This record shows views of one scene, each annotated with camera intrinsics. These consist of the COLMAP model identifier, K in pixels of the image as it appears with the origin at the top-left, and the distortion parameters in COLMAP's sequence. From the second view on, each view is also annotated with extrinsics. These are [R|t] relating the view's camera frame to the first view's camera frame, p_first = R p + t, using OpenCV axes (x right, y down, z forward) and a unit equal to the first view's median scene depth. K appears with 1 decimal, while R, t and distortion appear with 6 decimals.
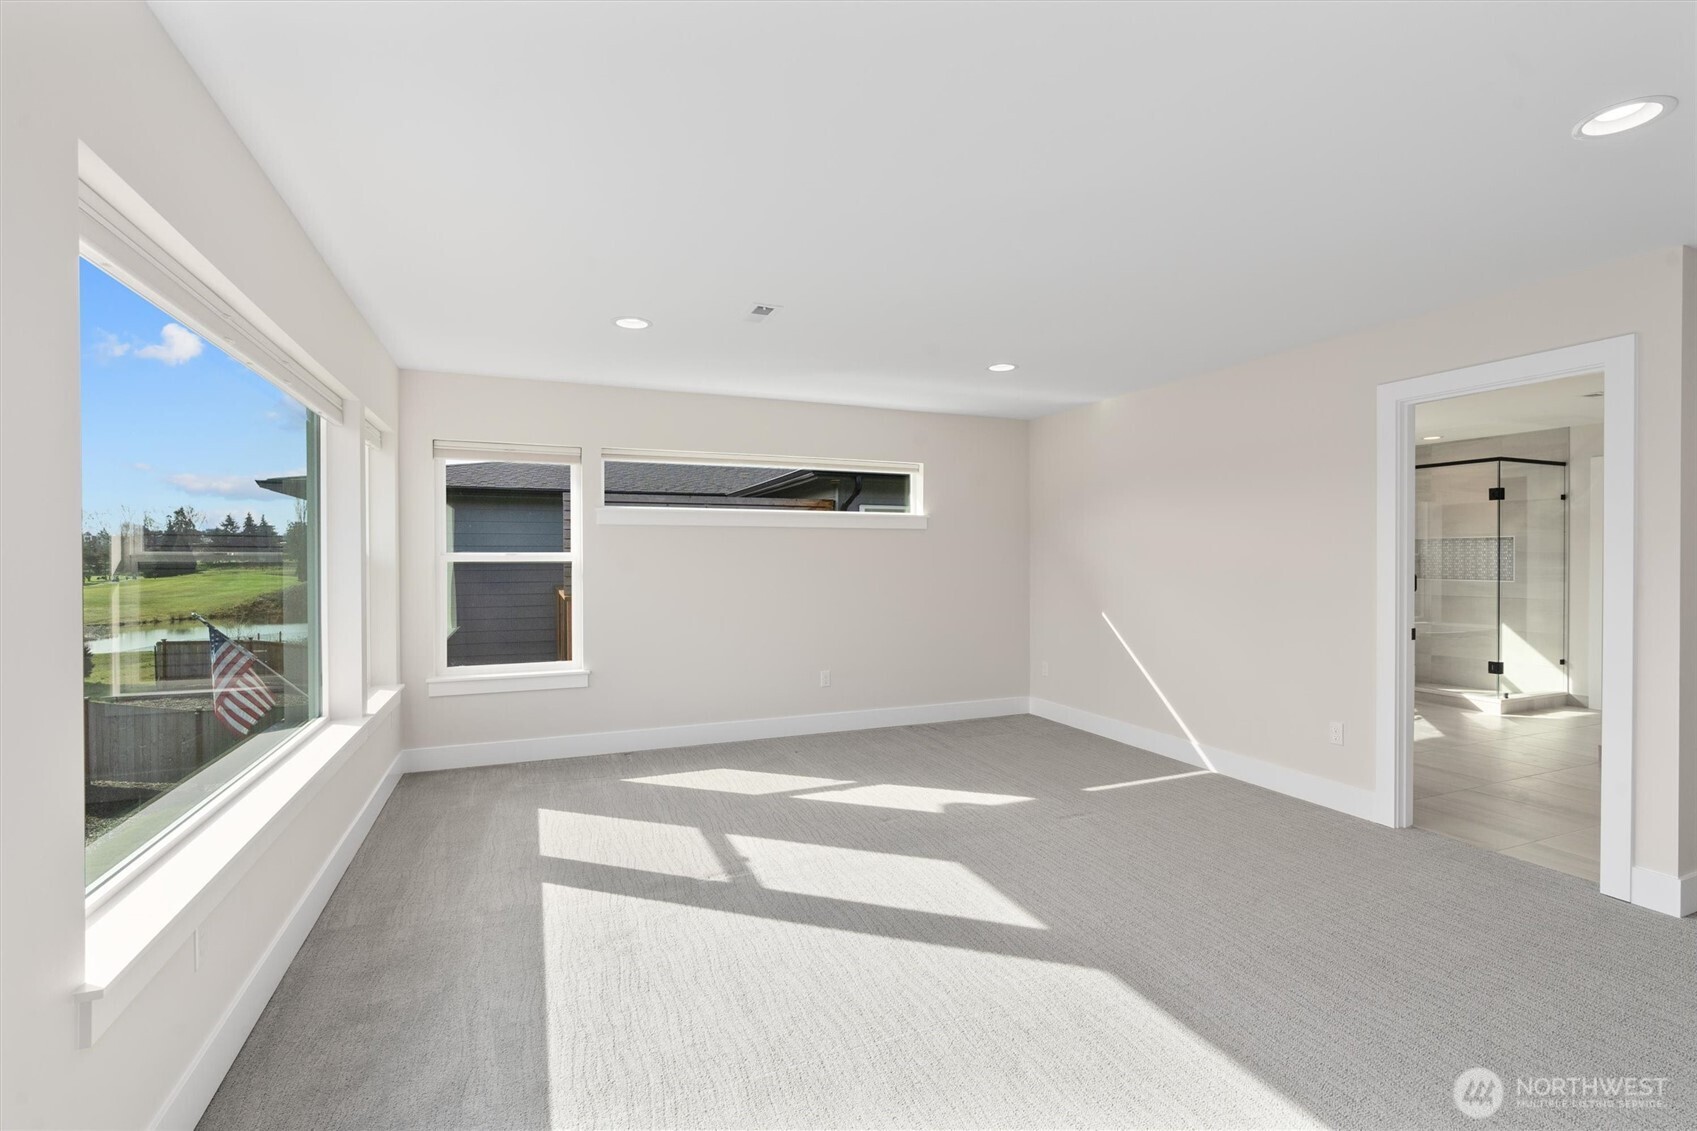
lens RADIAL K [[774.9, 0, 843.0], [0, 774.9, 557.9], [0, 0, 1]] dist [-0.002919, 0.000400]
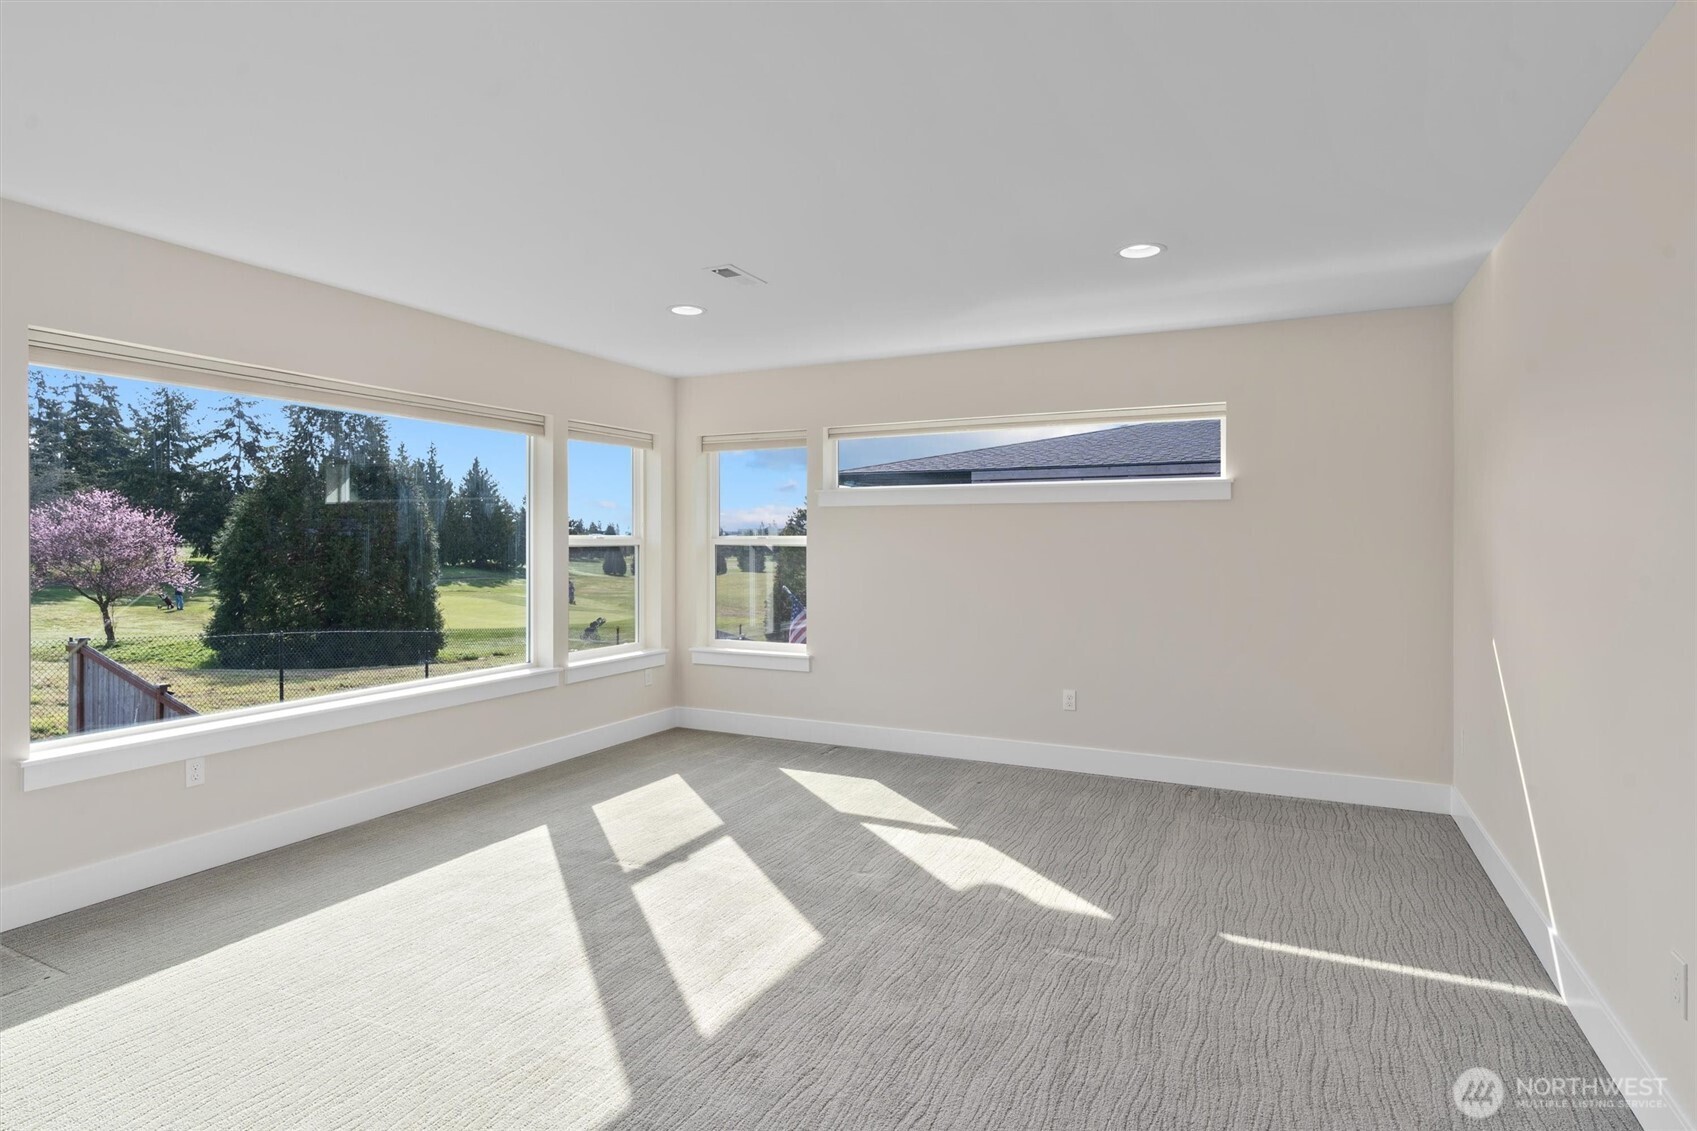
lens RADIAL K [[881.7, 0, 846.5], [0, 881.7, 538.9], [0, 0, 1]] dist [-0.002123, 0.000318]
pose [[0.656927, -0.000580, -0.753954, 0.643773], [-0.002691, 0.999992, -0.003114, 0.000036], [0.753949, 0.004074, 0.656920, 0.350230]]
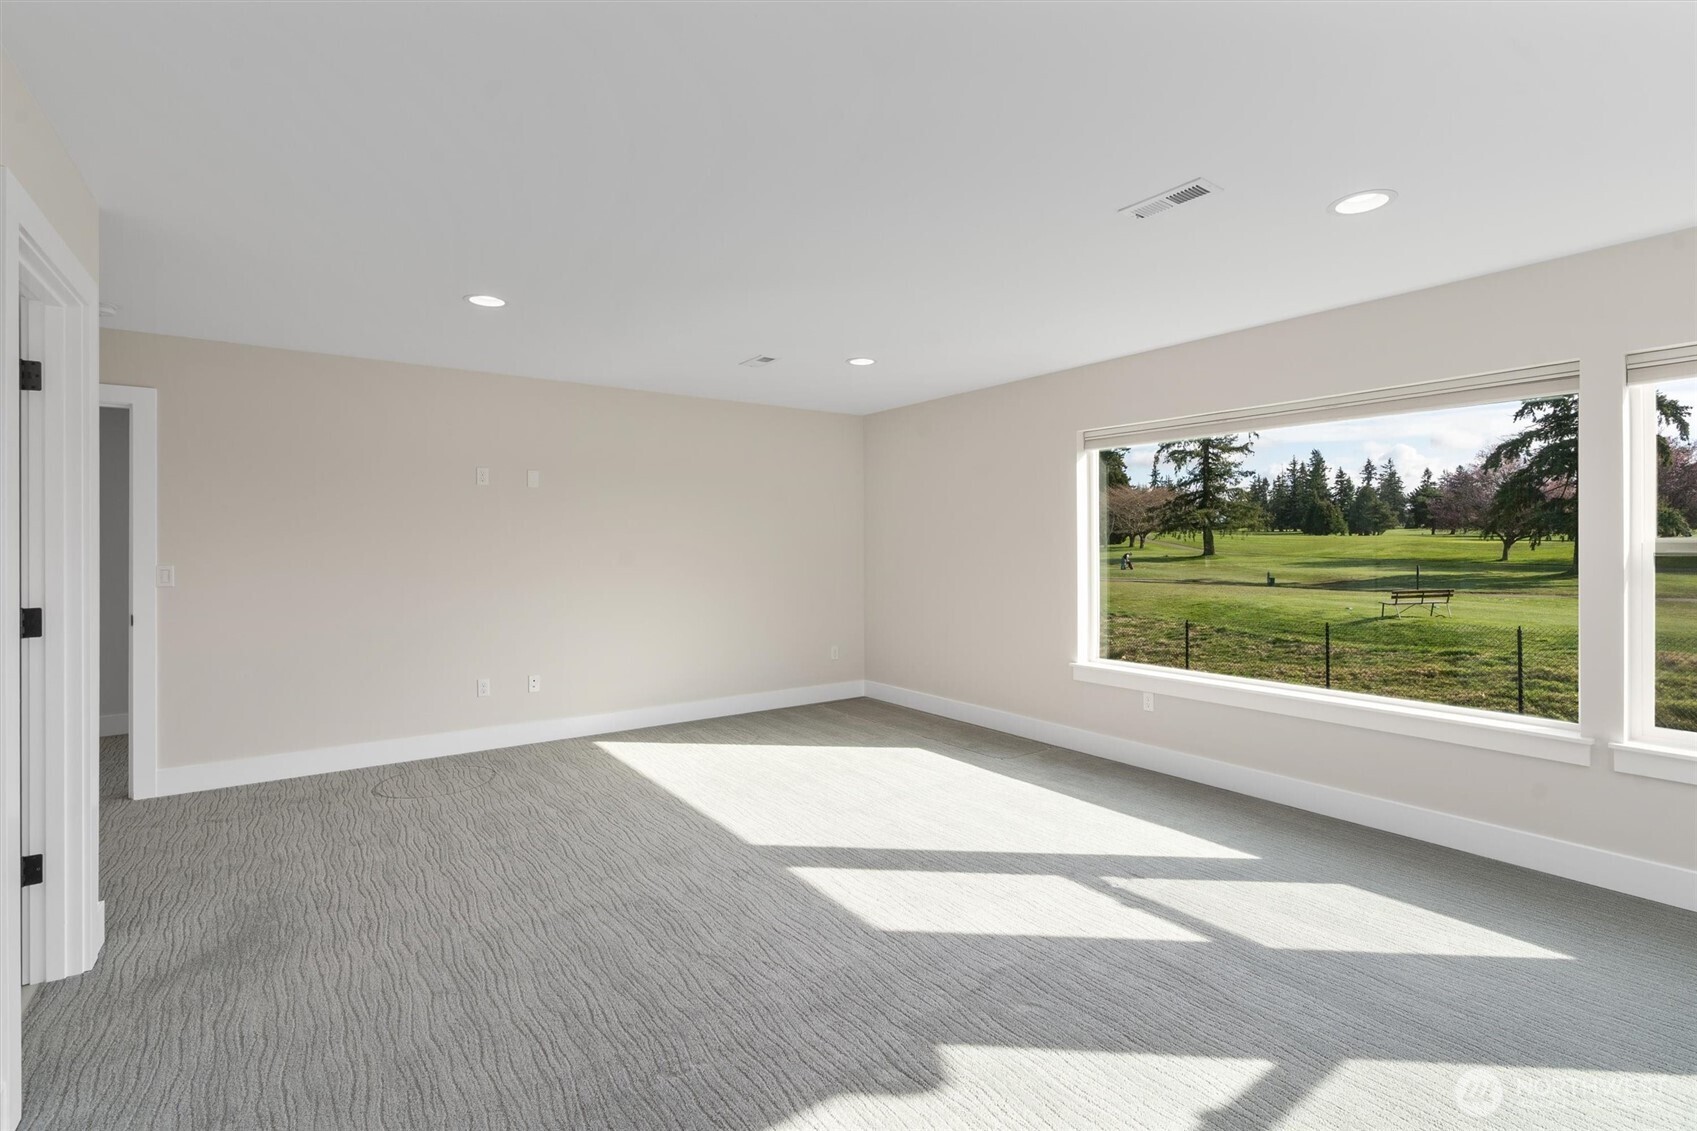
lens RADIAL K [[774.9, 0, 843.0], [0, 774.9, 557.9], [0, 0, 1]] dist [-0.002919, 0.000400]
pose [[-0.974578, 0.004372, -0.224005, 0.288141], [0.000242, 0.999830, 0.018462, -0.004345], [0.224048, 0.017939, -0.974413, 1.377186]]
